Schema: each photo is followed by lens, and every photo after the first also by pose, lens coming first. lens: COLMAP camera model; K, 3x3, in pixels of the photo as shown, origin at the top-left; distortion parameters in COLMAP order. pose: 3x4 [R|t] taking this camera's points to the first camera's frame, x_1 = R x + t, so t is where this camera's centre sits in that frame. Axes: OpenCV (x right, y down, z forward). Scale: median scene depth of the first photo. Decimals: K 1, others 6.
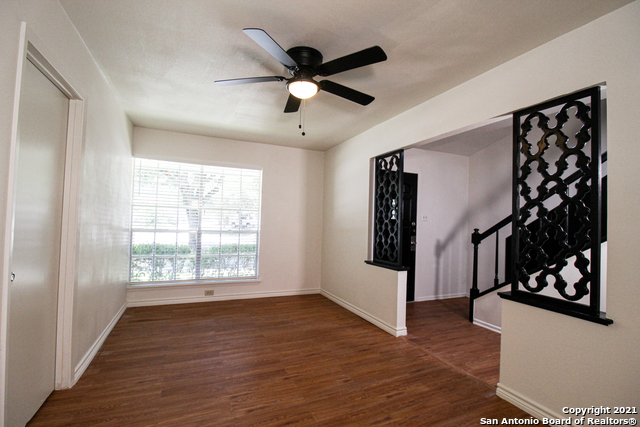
lens RADIAL K [[298.4, 0, 320.5], [0, 298.4, 214.6], [0, 0, 1]] dist [-0.016663, -0.004797]
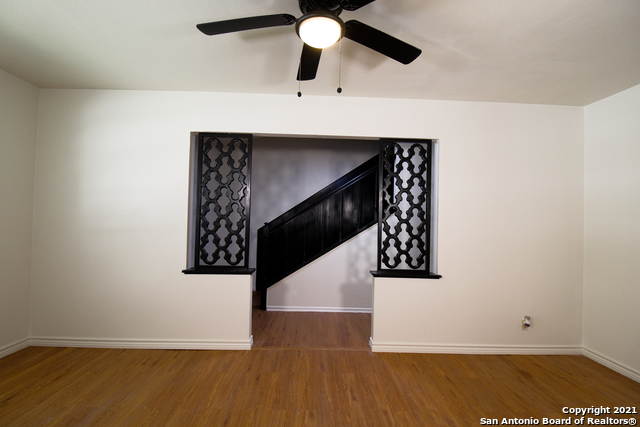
lens RADIAL K [[298.4, 0, 320.5], [0, 298.4, 214.7], [0, 0, 1]] dist [-0.016663, -0.004797]
pose [[0.372862, -0.002942, 0.927882, -0.592580], [-0.034249, 0.999270, 0.016932, -0.008773], [-0.927254, -0.038092, 0.372489, 0.619421]]
